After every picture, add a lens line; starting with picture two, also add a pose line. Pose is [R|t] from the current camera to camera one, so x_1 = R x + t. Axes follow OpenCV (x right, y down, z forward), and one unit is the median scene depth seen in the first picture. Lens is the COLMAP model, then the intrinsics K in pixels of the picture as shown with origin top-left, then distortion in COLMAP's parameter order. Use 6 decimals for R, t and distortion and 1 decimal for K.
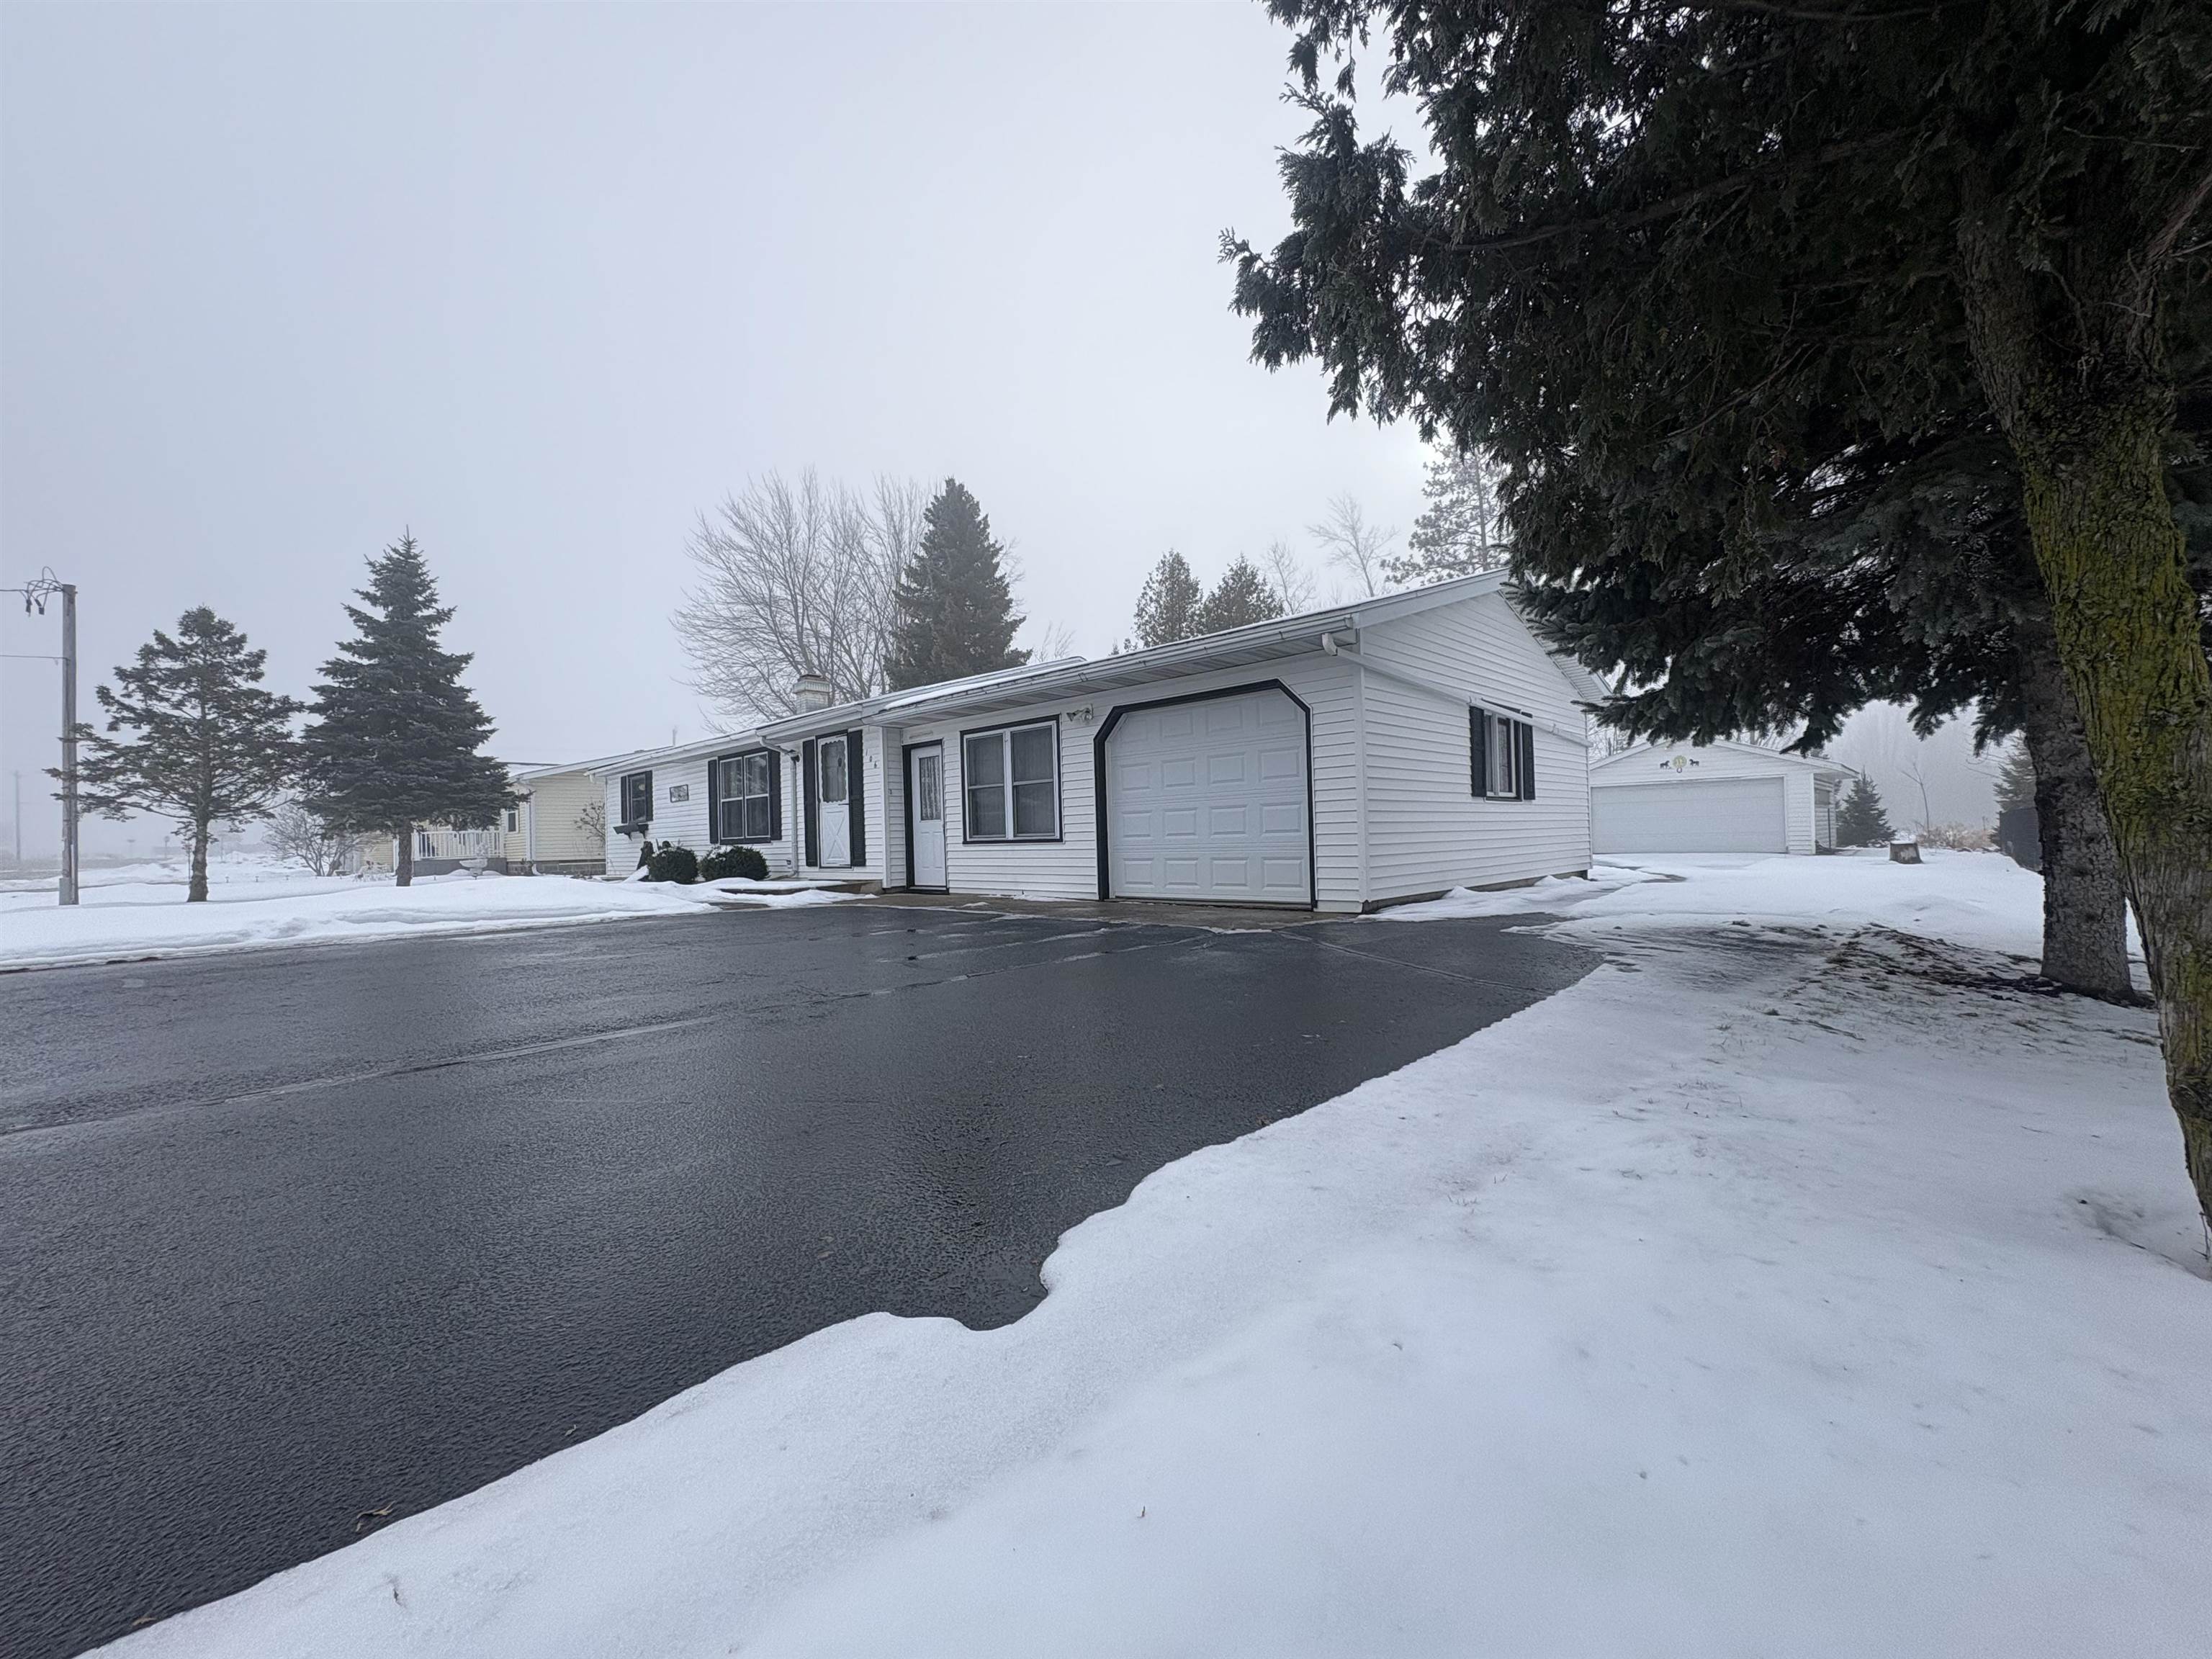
lens RADIAL K [[877.9, 0, 1109.7], [0, 877.9, 823.4], [0, 0, 1]] dist [0.000266, -0.000387]
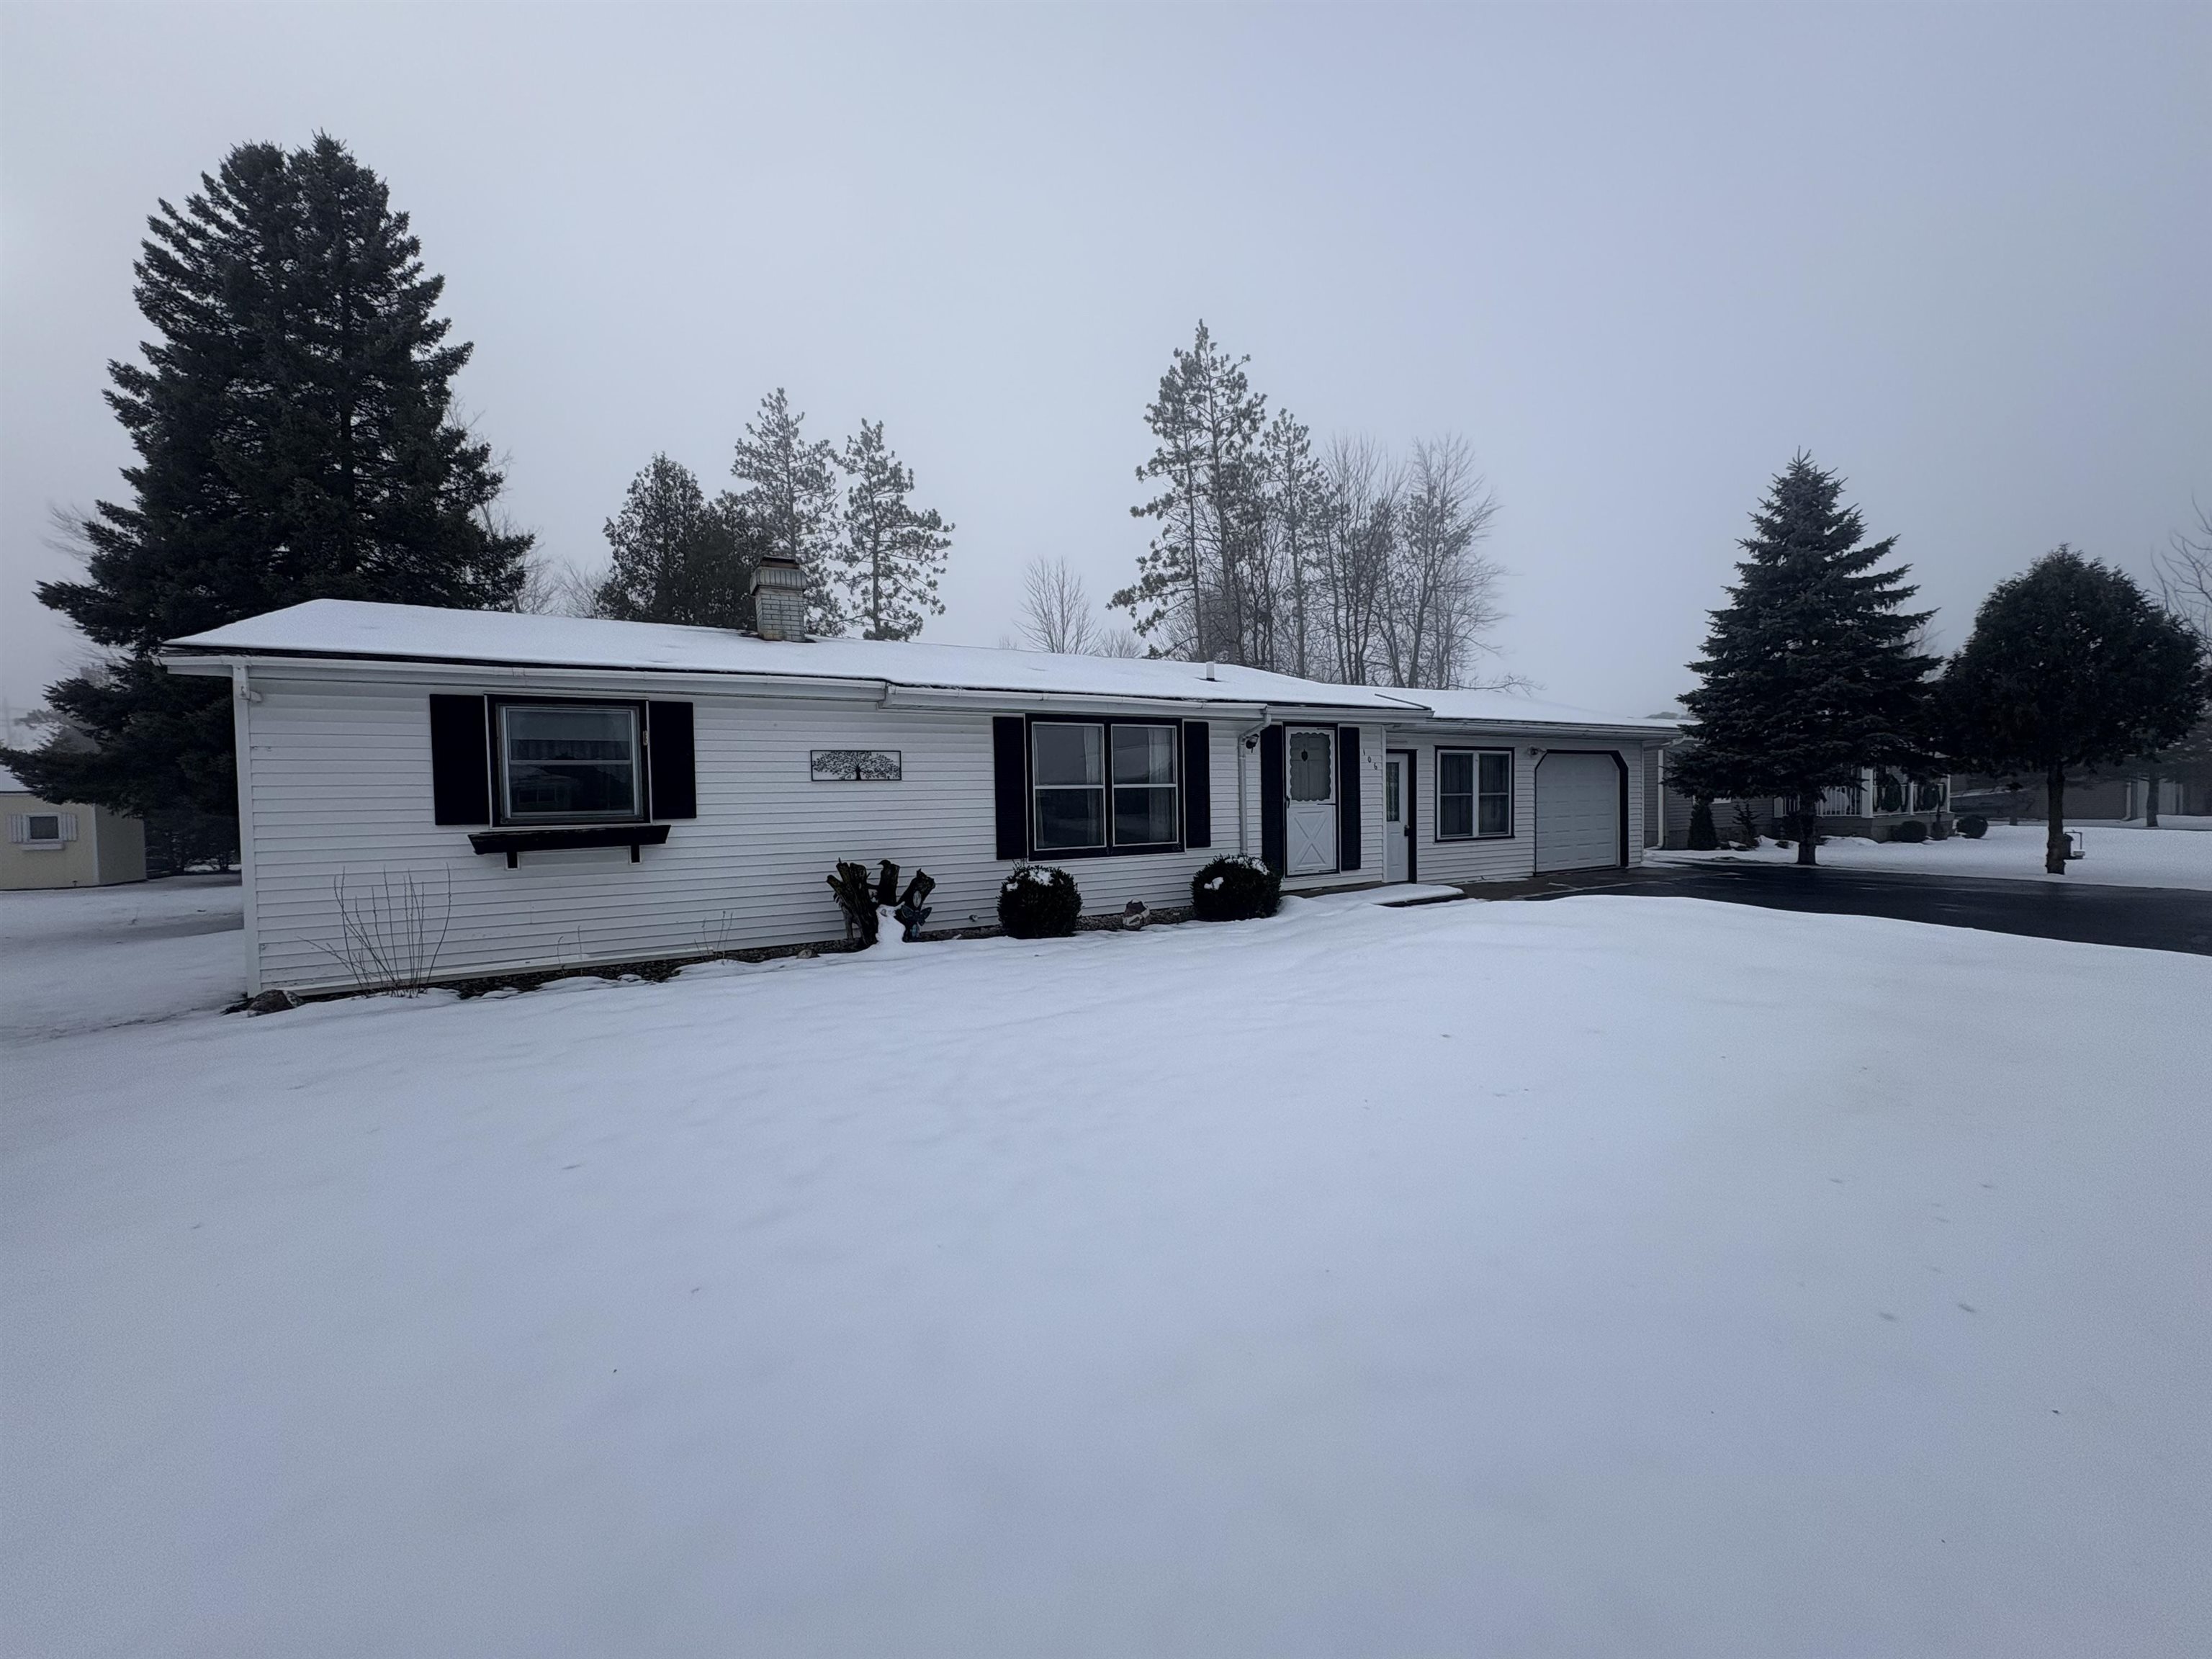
lens RADIAL K [[877.9, 0, 1107.7], [0, 877.9, 826.0], [0, 0, 1]] dist [0.000266, -0.000387]
pose [[0.281757, -0.008569, 0.959447, -1.284616], [-0.005543, 0.999929, 0.010558, -0.007702], [-0.959470, -0.008293, 0.281690, 0.991299]]
